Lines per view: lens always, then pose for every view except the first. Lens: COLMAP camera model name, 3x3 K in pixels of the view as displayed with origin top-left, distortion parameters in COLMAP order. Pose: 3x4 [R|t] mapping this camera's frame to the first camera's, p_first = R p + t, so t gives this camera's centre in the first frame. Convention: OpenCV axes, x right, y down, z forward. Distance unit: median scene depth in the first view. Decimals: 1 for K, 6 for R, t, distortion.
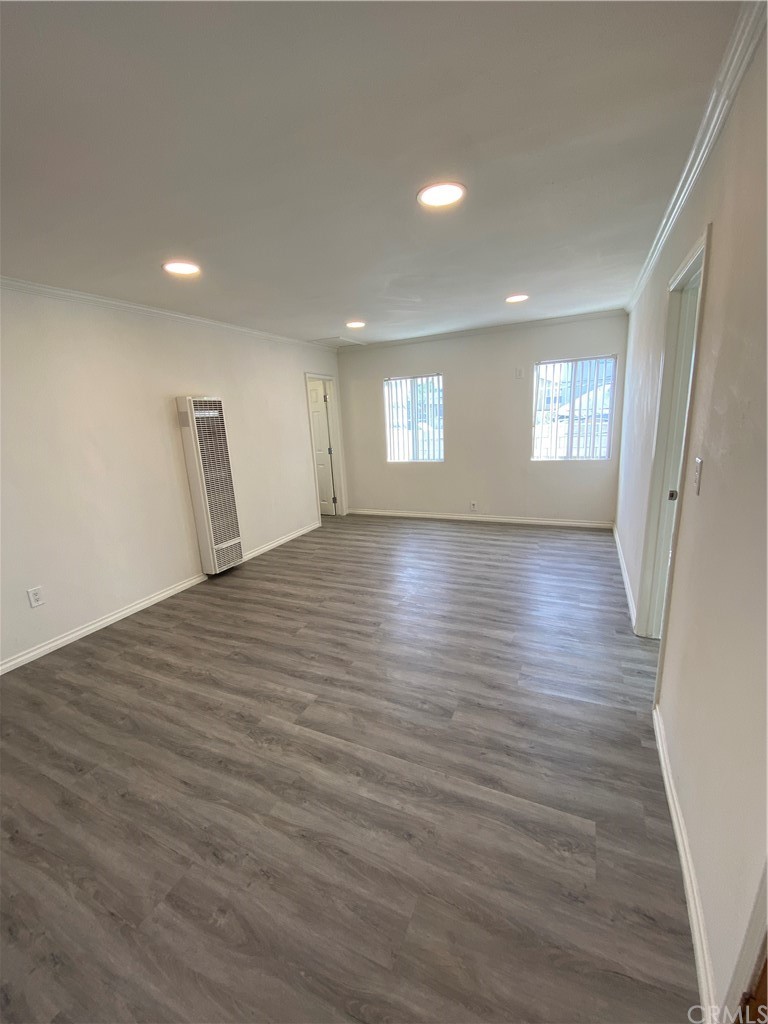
lens RADIAL K [[413.4, 0, 387.0], [0, 413.4, 508.2], [0, 0, 1]] dist [0.016474, -0.019235]
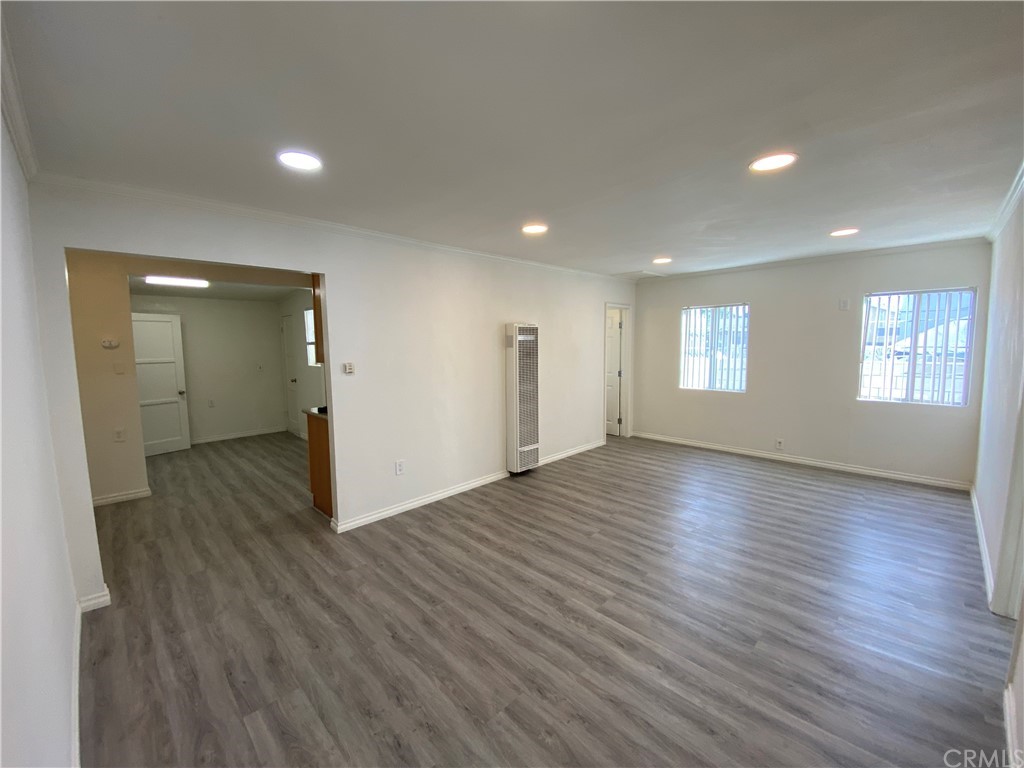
lens RADIAL K [[413.4, 0, 509.5], [0, 413.4, 380.5], [0, 0, 1]] dist [0.016474, -0.019235]
pose [[0.933544, 0.072623, -0.351029, -0.065967], [-0.113374, 0.988812, -0.096942, 0.025199], [0.340061, 0.130297, 0.931333, -0.154026]]
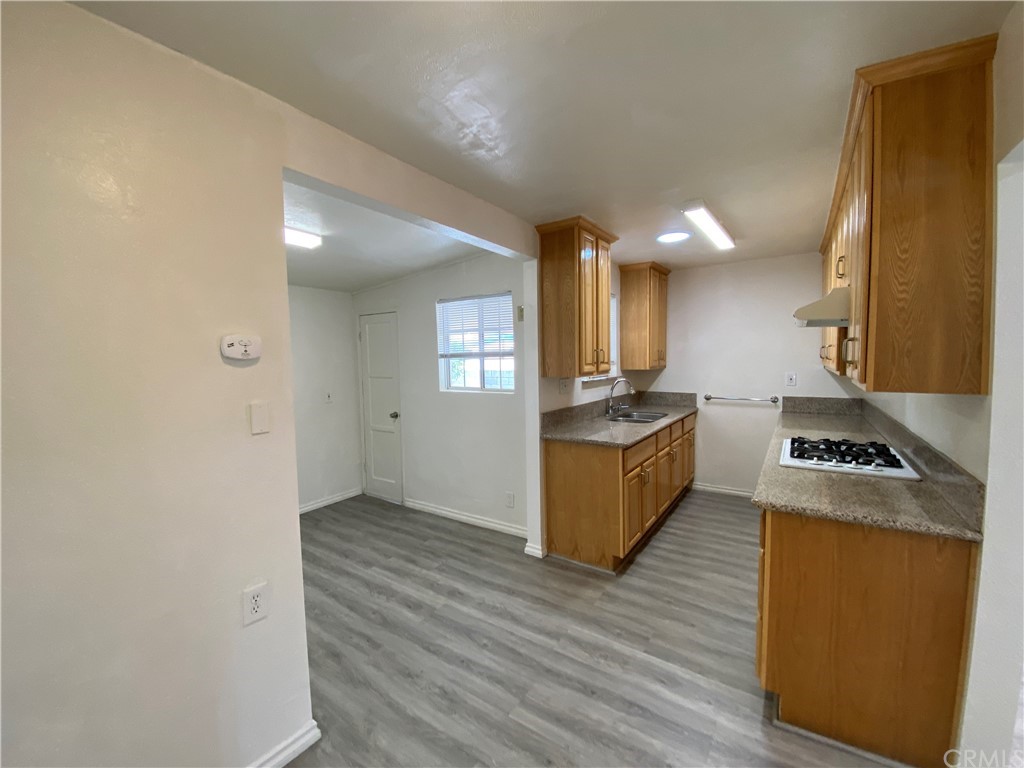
lens RADIAL K [[413.4, 0, 510.6], [0, 413.4, 377.6], [0, 0, 1]] dist [0.016474, -0.019235]
pose [[0.985750, 0.048022, -0.161217, -1.398217], [-0.075645, 0.982563, -0.169846, 0.021330], [0.150249, 0.179621, 0.972194, 0.229136]]
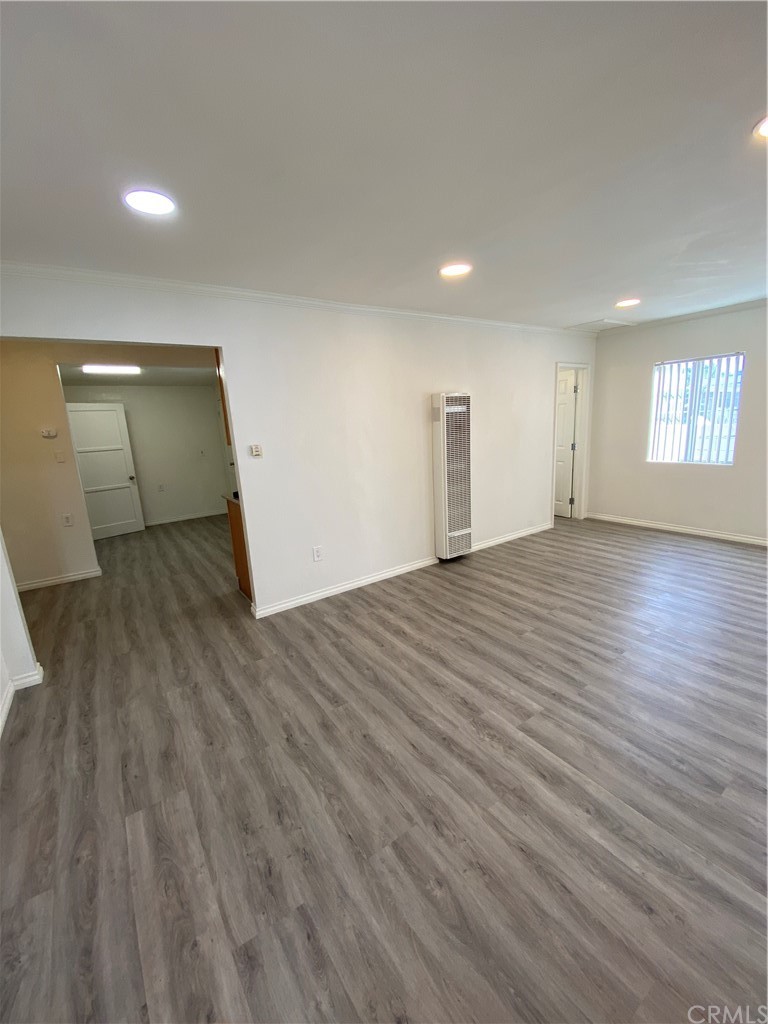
lens RADIAL K [[413.4, 0, 387.2], [0, 413.4, 508.1], [0, 0, 1]] dist [0.016474, -0.019235]
pose [[0.859868, 0.108538, -0.498845, -0.041367], [-0.102109, 0.993958, 0.040257, 0.001443], [0.500201, 0.016321, 0.865755, 0.003569]]
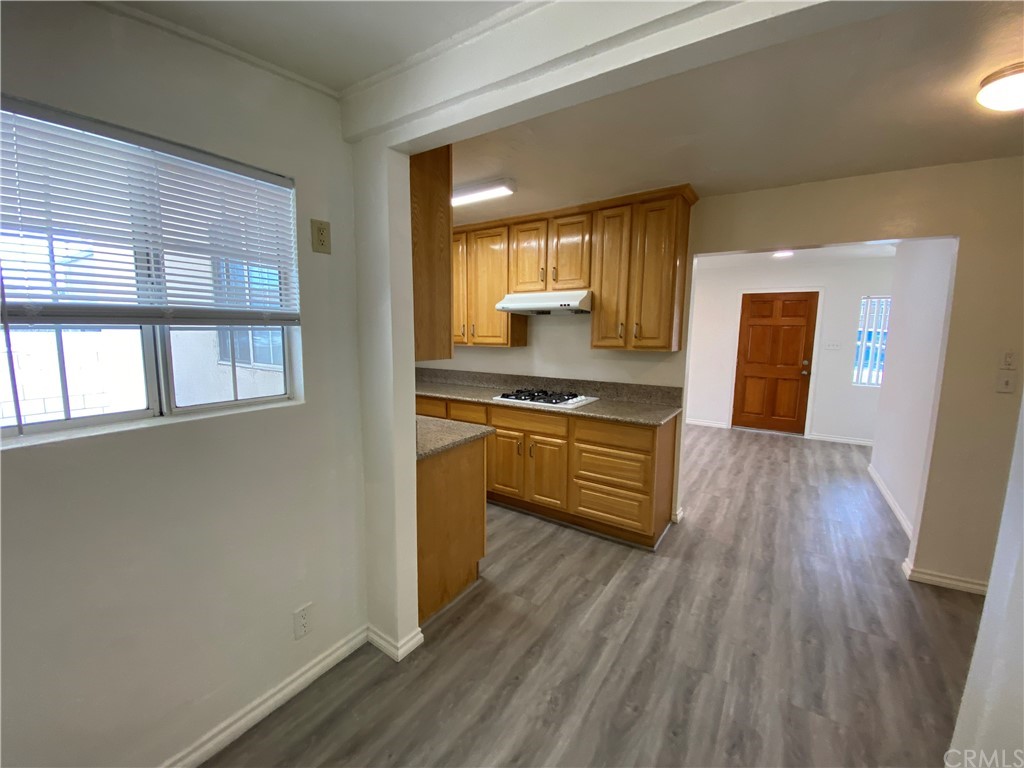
lens RADIAL K [[413.4, 0, 511.6], [0, 413.4, 386.6], [0, 0, 1]] dist [0.016474, -0.019235]
pose [[0.152152, -0.077724, 0.985296, -2.095984], [0.210249, 0.976631, 0.044573, -0.123706], [-0.965735, 0.200376, 0.164938, 1.021129]]
